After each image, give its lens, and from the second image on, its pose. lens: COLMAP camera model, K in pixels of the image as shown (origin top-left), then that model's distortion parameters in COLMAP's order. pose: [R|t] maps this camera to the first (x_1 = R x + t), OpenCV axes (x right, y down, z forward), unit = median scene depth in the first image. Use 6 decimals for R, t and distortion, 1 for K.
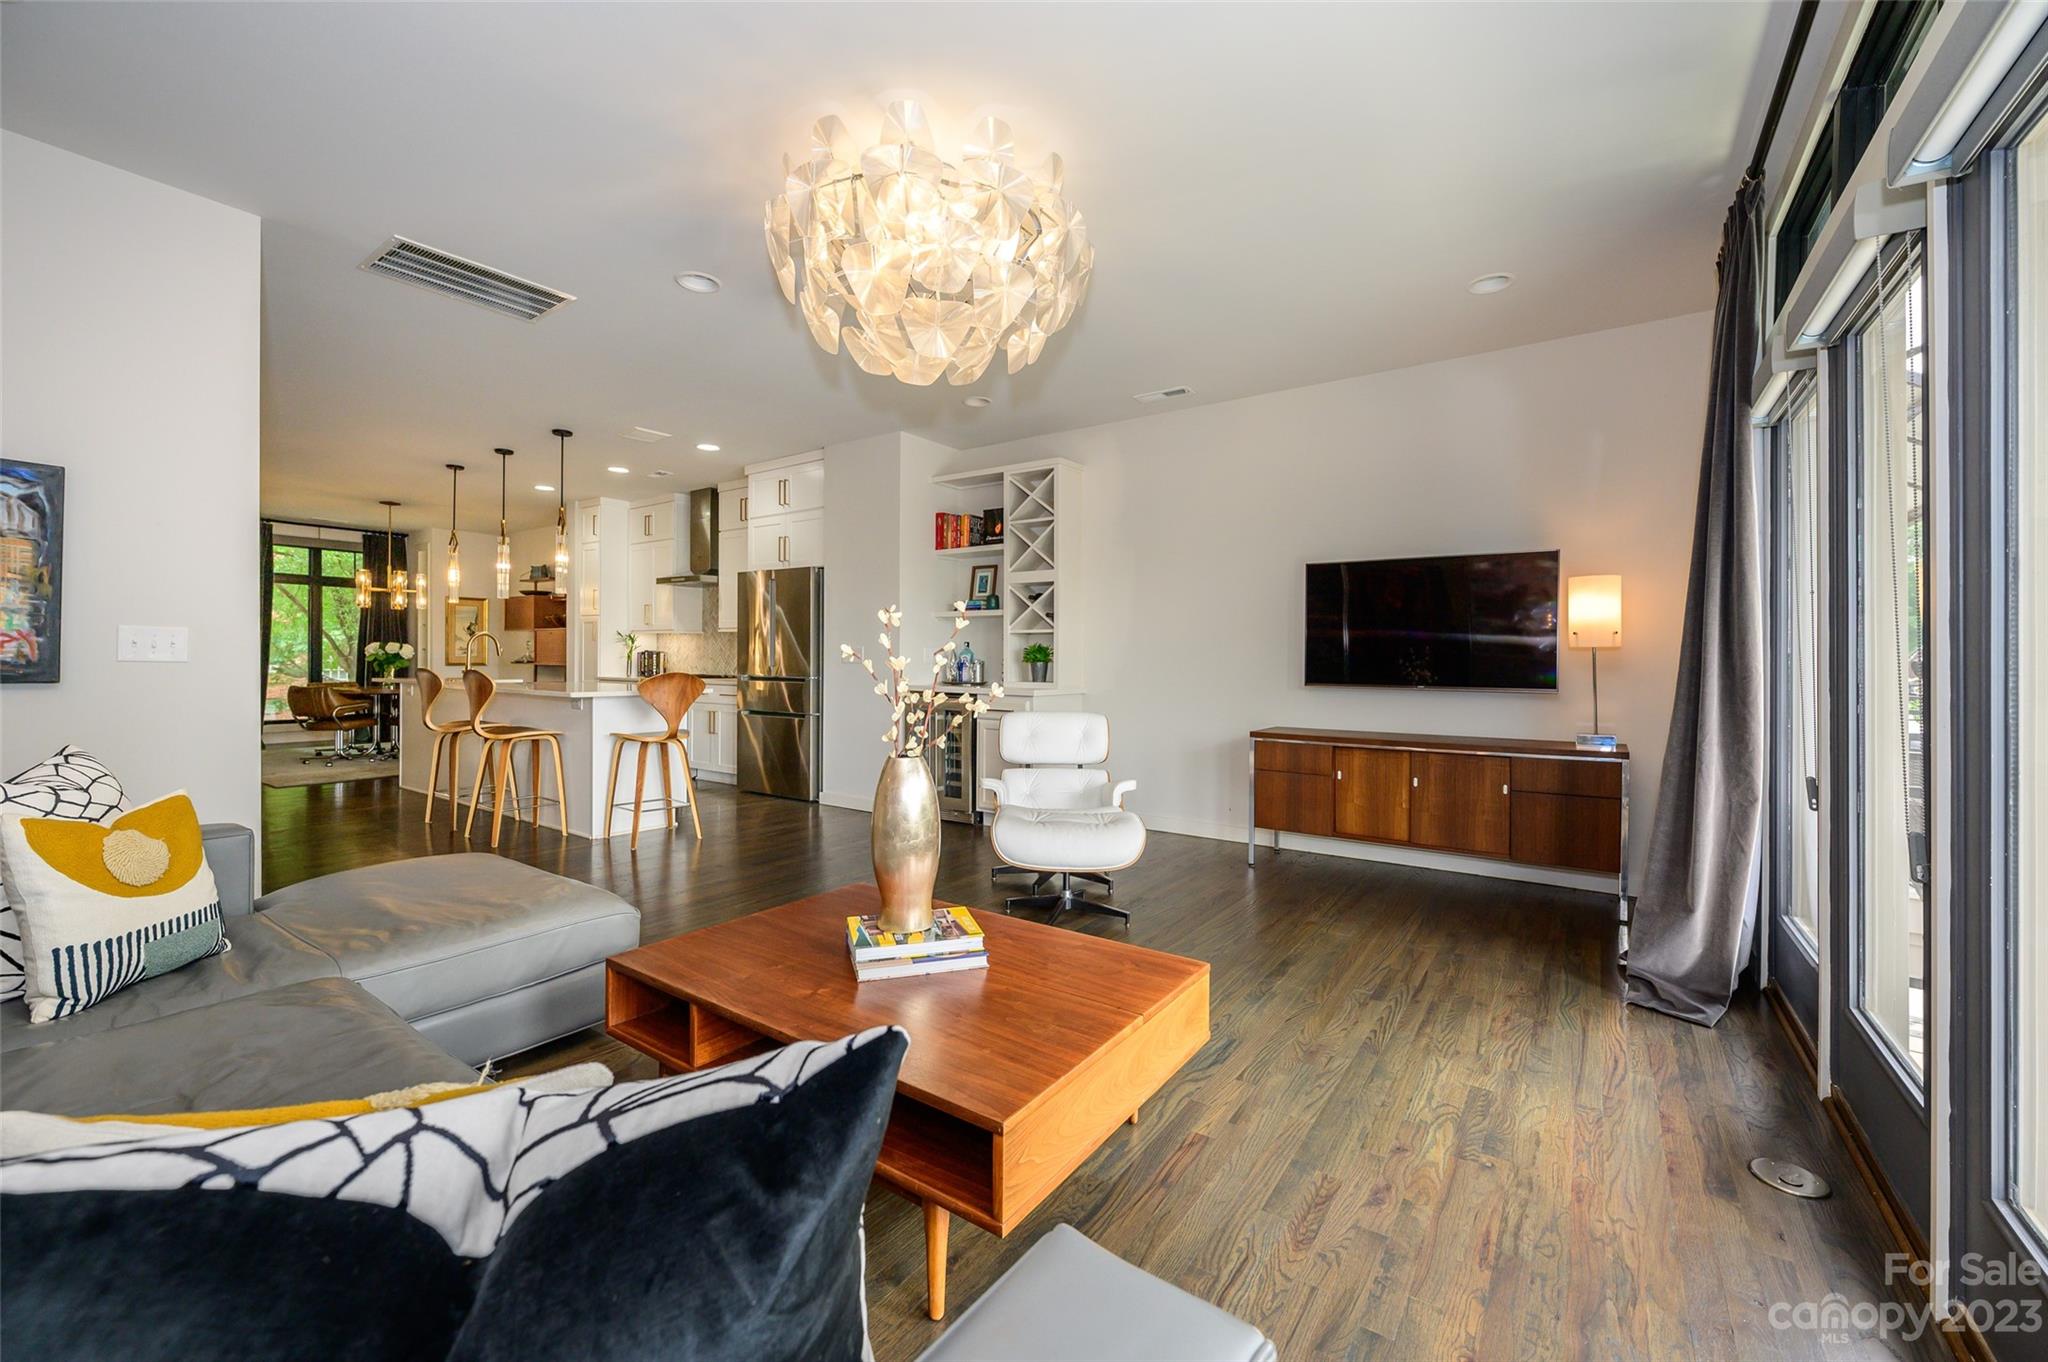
lens RADIAL K [[811.9, 0, 1025.3], [0, 811.9, 661.9], [0, 0, 1]] dist [0.002200, -0.000045]
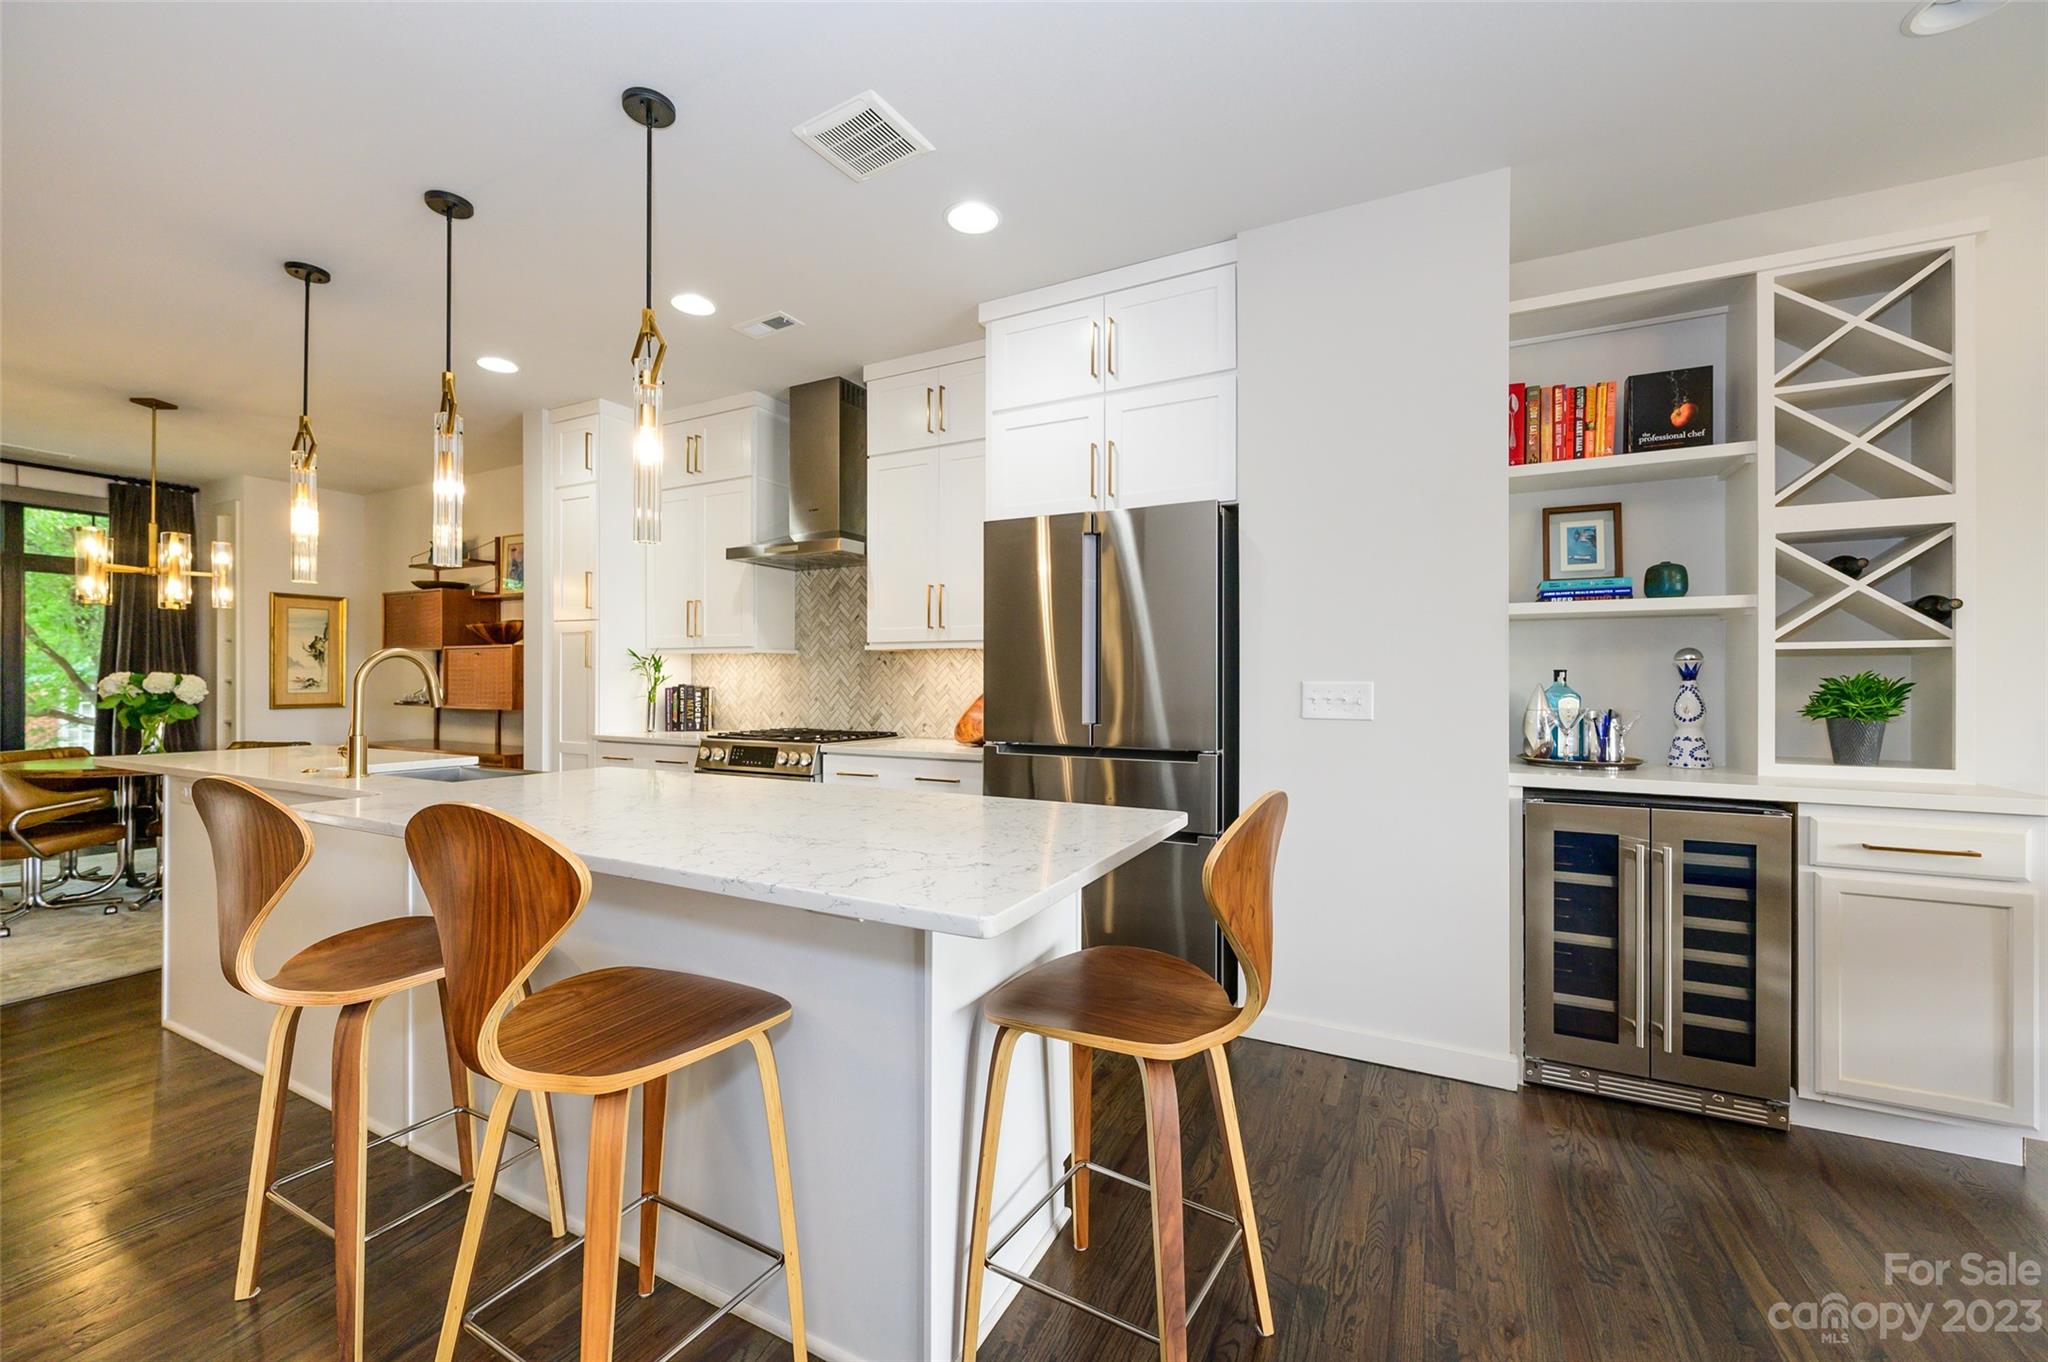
lens RADIAL K [[811.9, 0, 1022.5], [0, 811.9, 678.8], [0, 0, 1]] dist [0.002200, -0.000045]
pose [[0.990705, -0.005333, 0.135920, -0.313180], [0.006123, 0.999967, -0.005390, -0.013537], [-0.135887, 0.006172, 0.990705, 0.423452]]
